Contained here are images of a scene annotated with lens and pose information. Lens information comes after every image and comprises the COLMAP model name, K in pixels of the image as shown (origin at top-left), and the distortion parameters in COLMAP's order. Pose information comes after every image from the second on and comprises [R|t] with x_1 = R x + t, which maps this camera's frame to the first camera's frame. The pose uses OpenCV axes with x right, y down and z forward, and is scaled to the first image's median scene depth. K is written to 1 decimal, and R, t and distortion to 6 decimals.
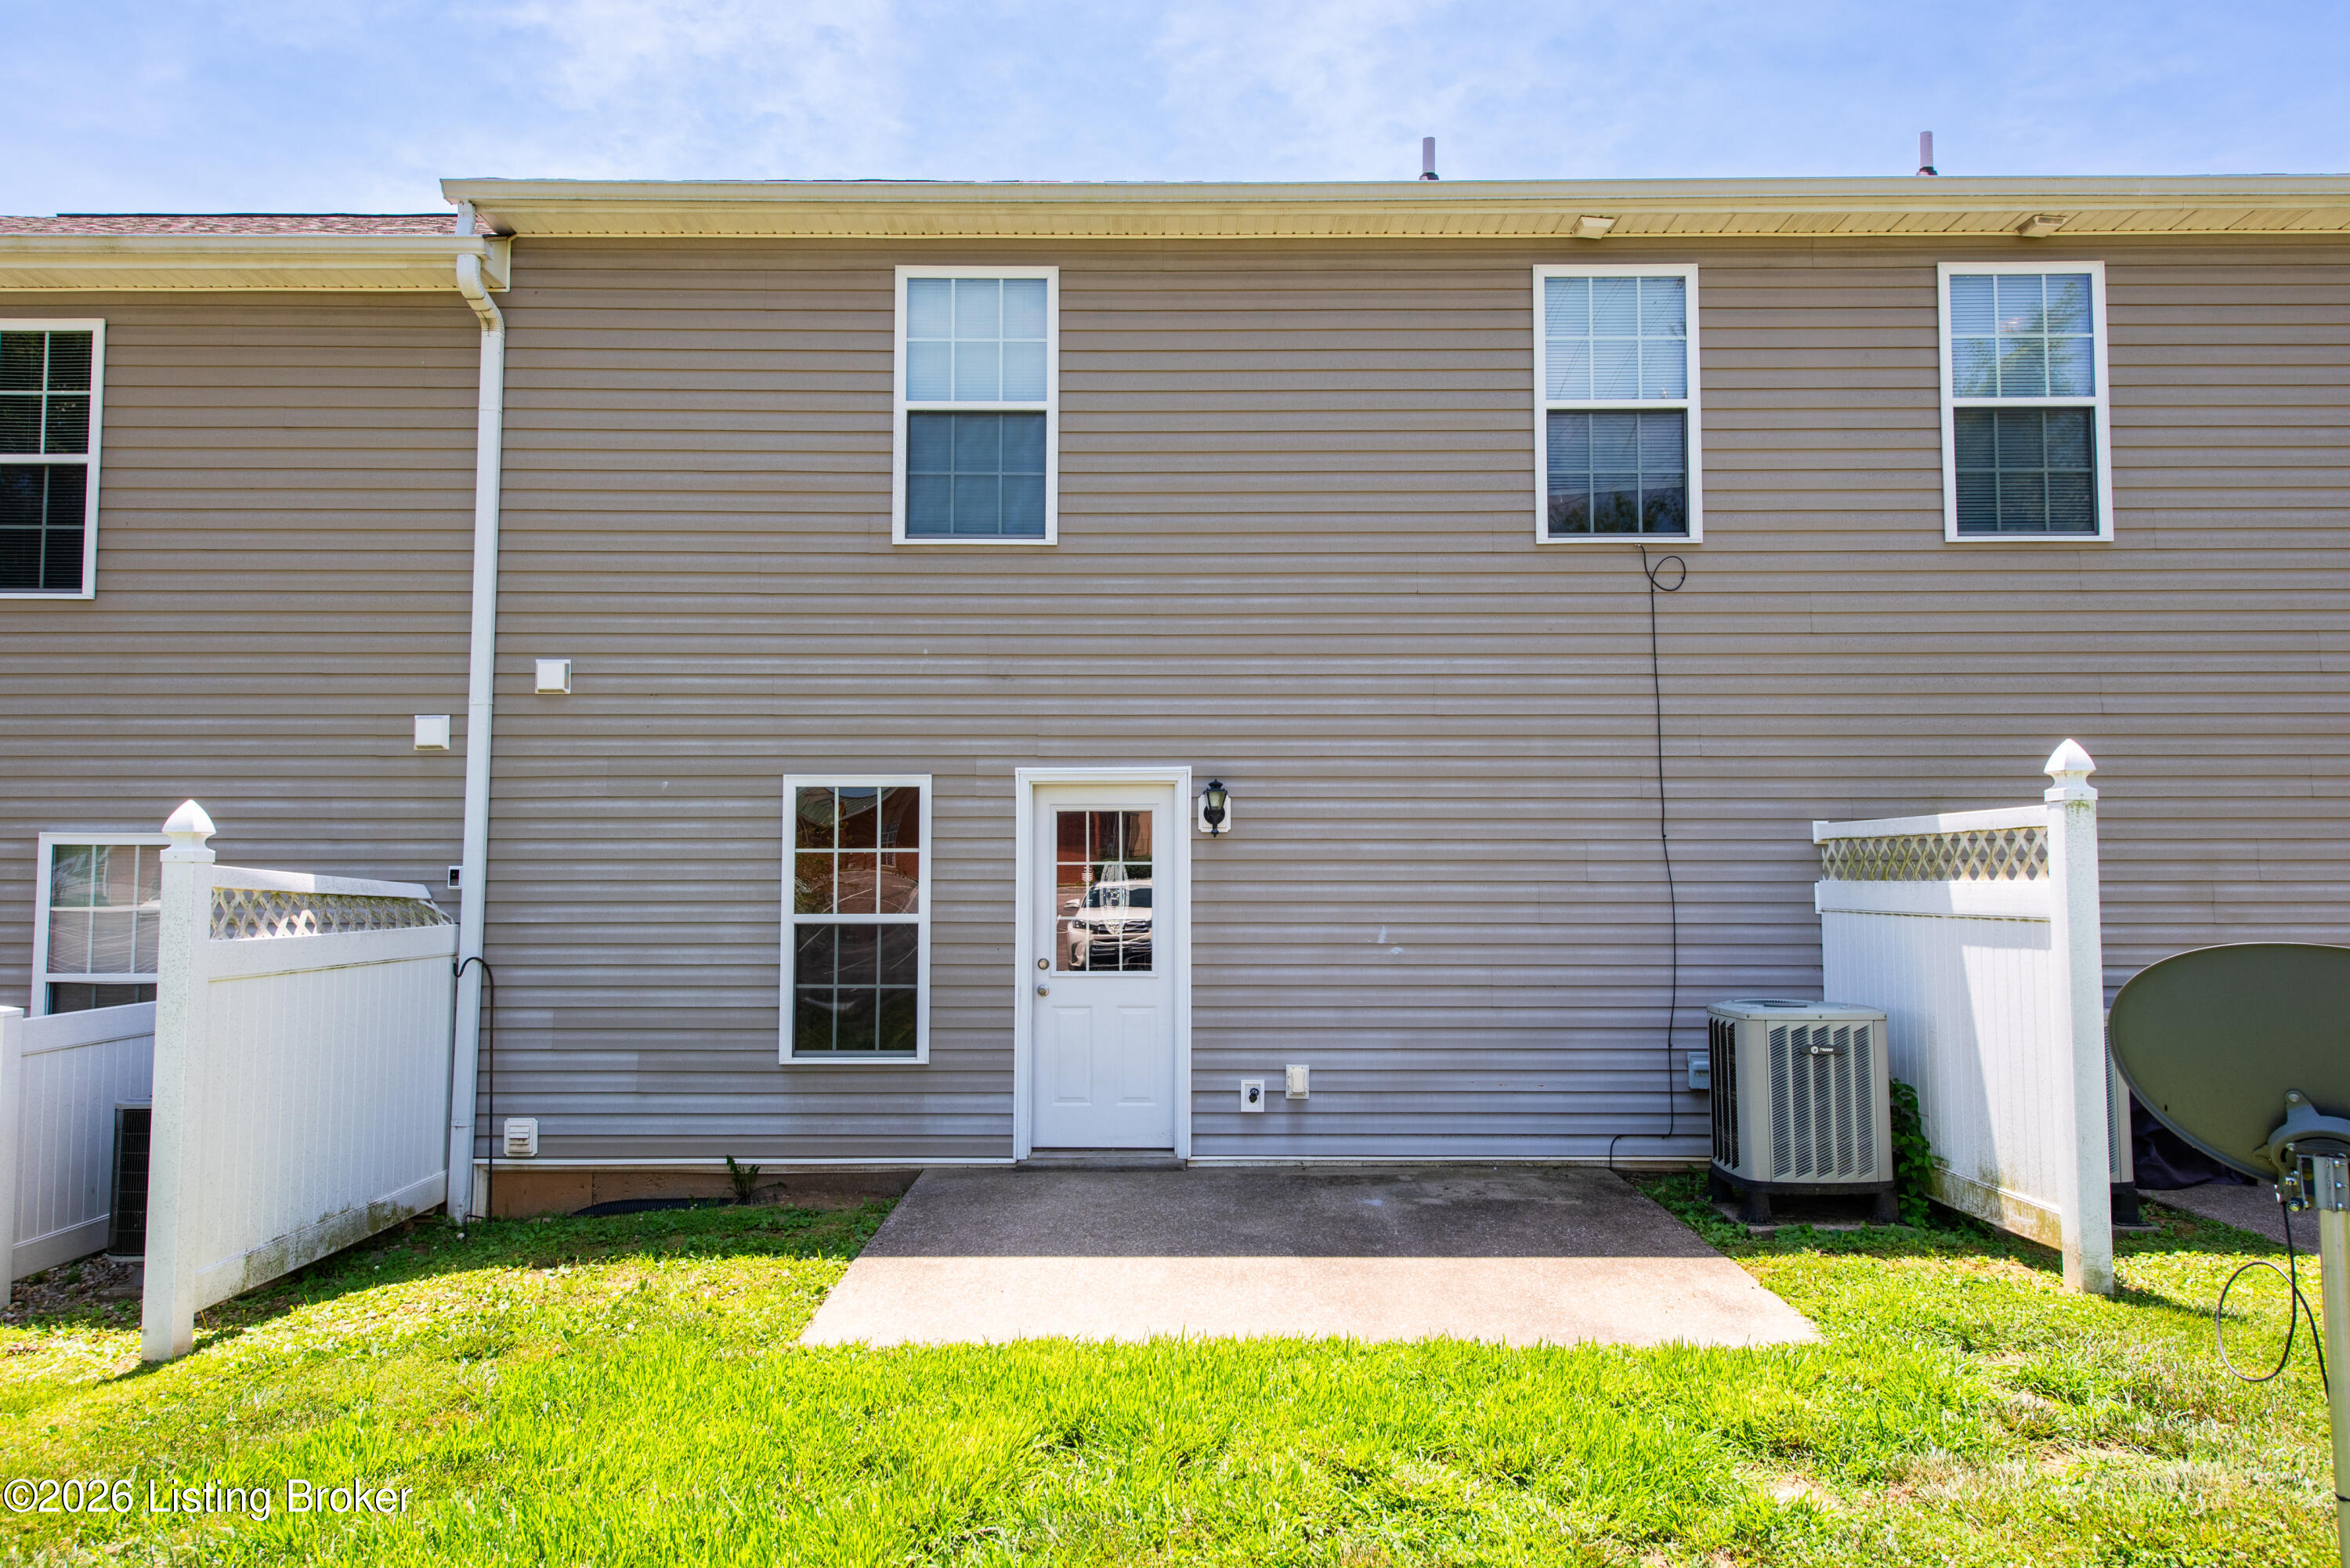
lens RADIAL K [[1565.5, 0, 1173.0], [0, 1565.5, 780.1], [0, 0, 1]] dist [0.051435, -0.086672]
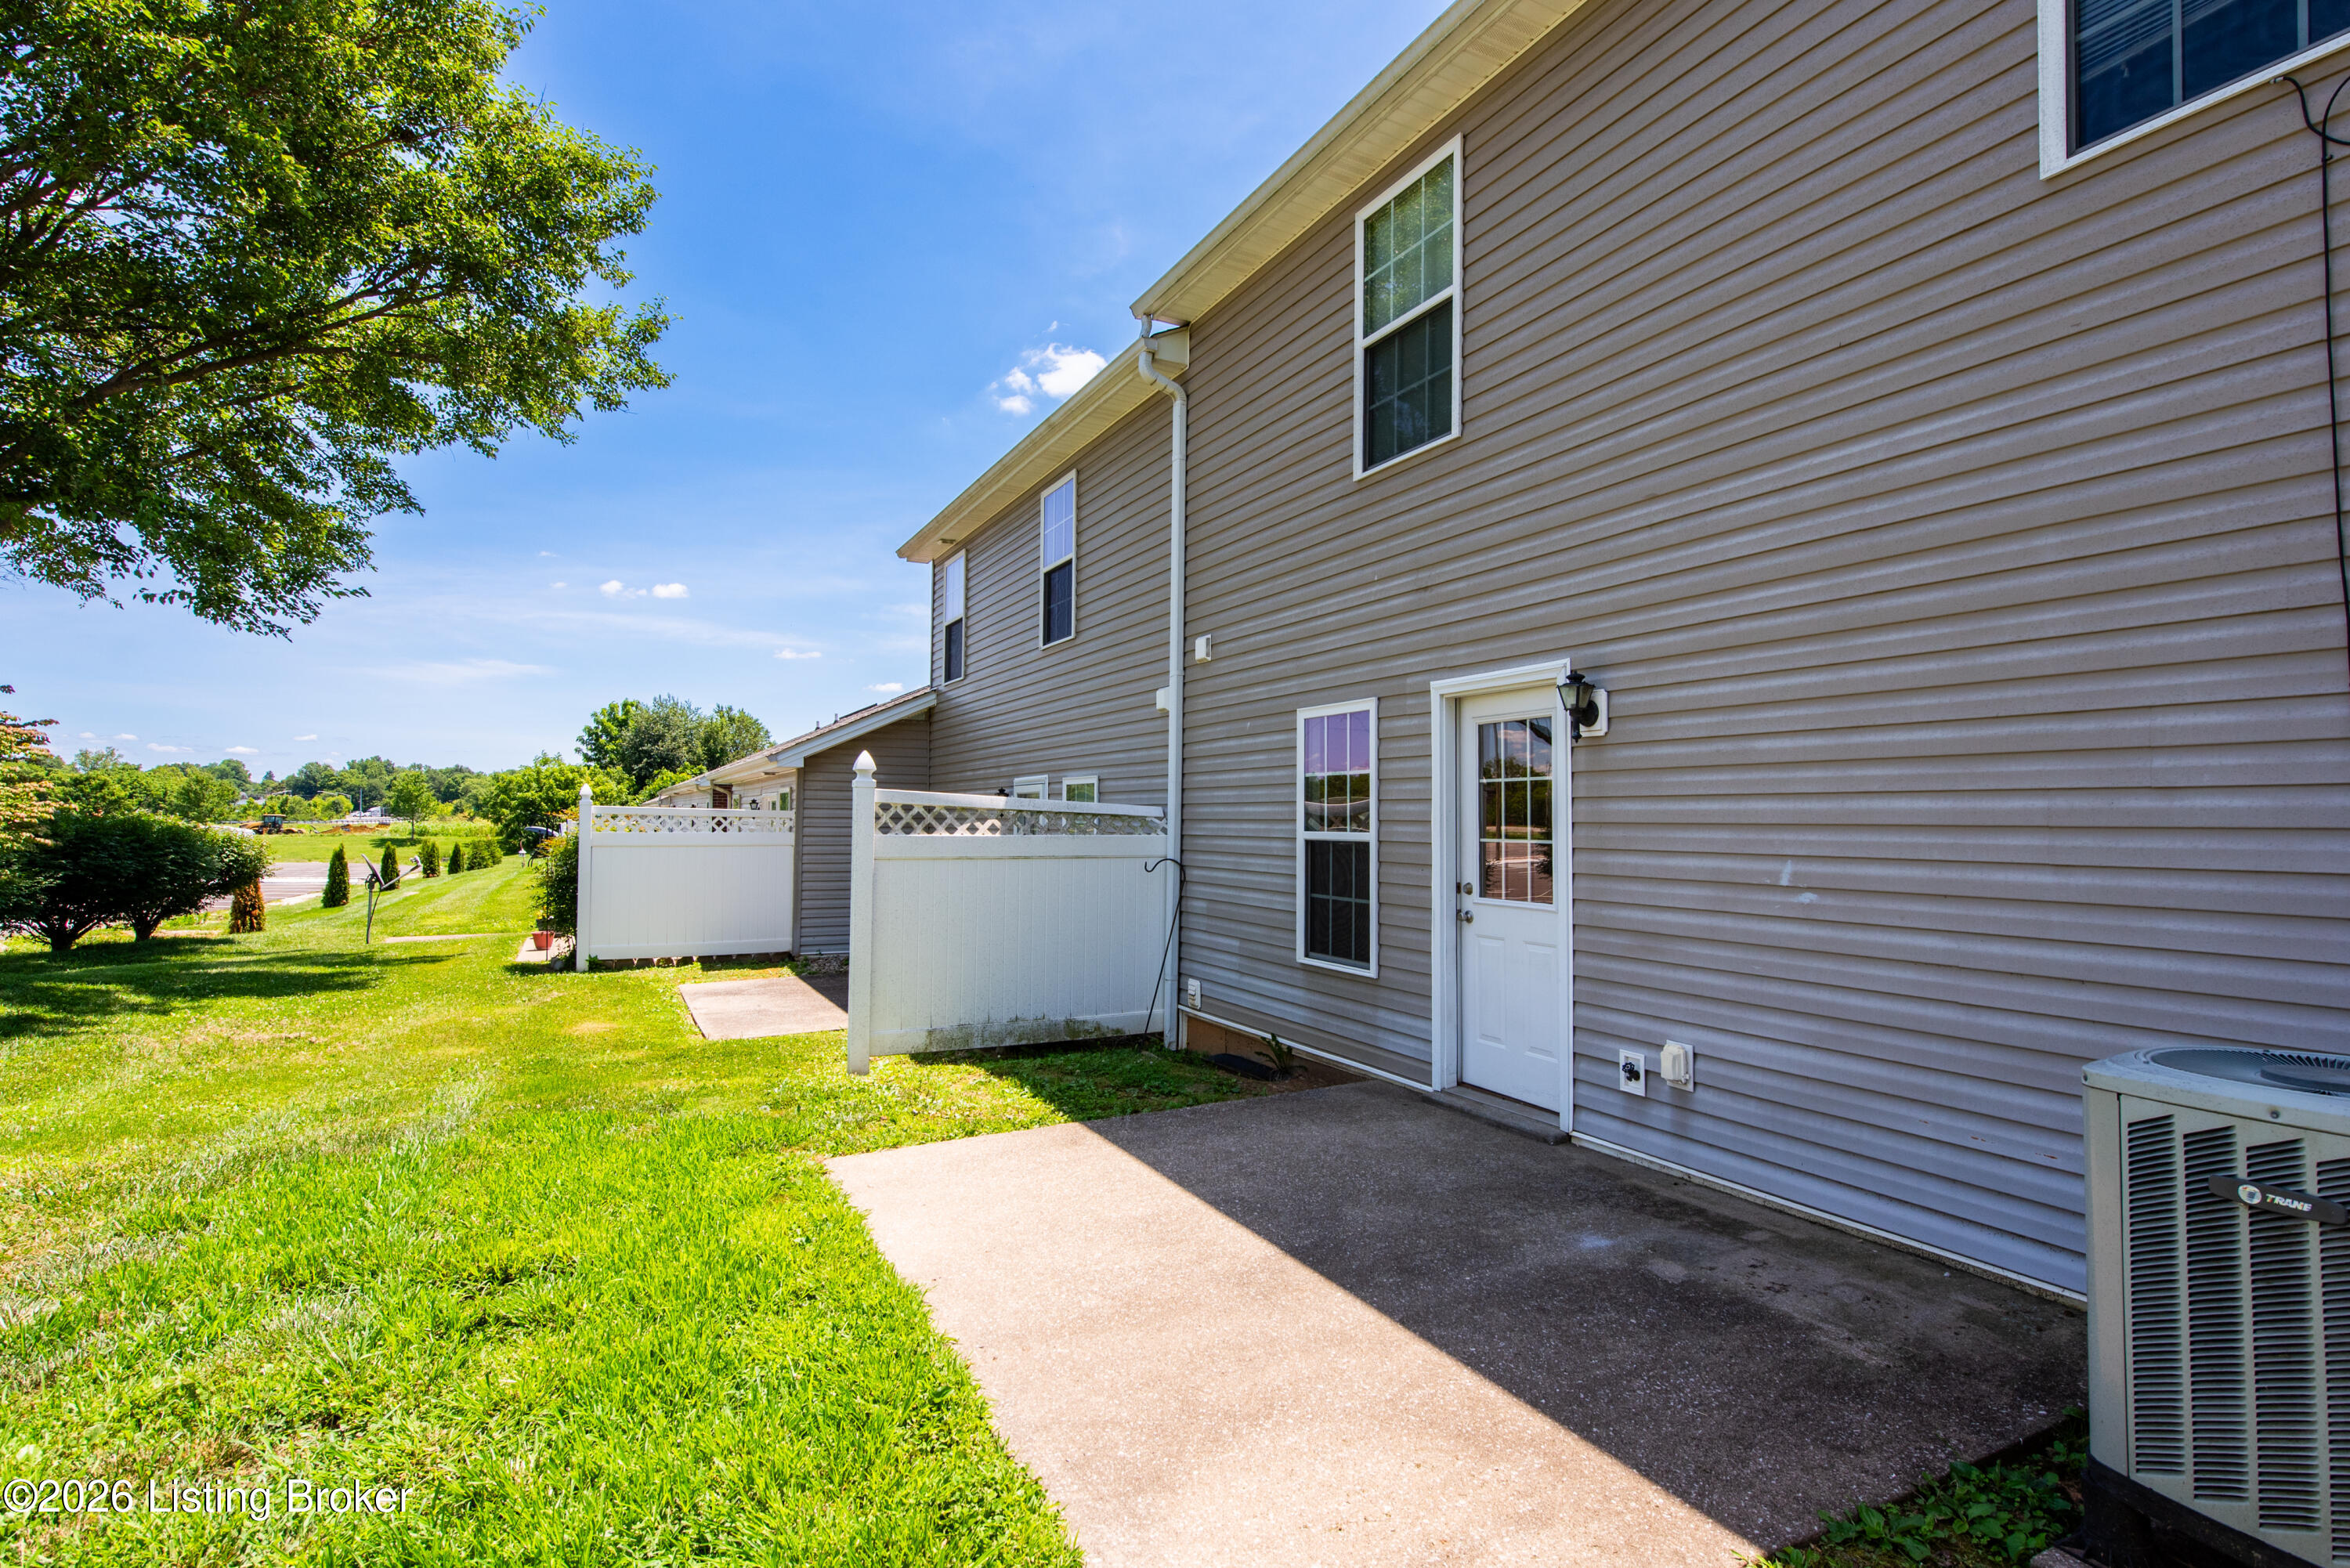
lens RADIAL K [[1164.3, 0, 1170.7], [0, 1164.3, 781.4], [0, 0, 1]] dist [0.021954, -0.011450]
pose [[0.442178, -0.026324, -0.896541, 0.468874], [0.047041, 0.998874, -0.006128, 0.049974], [0.895693, -0.039465, 0.442918, 0.541642]]
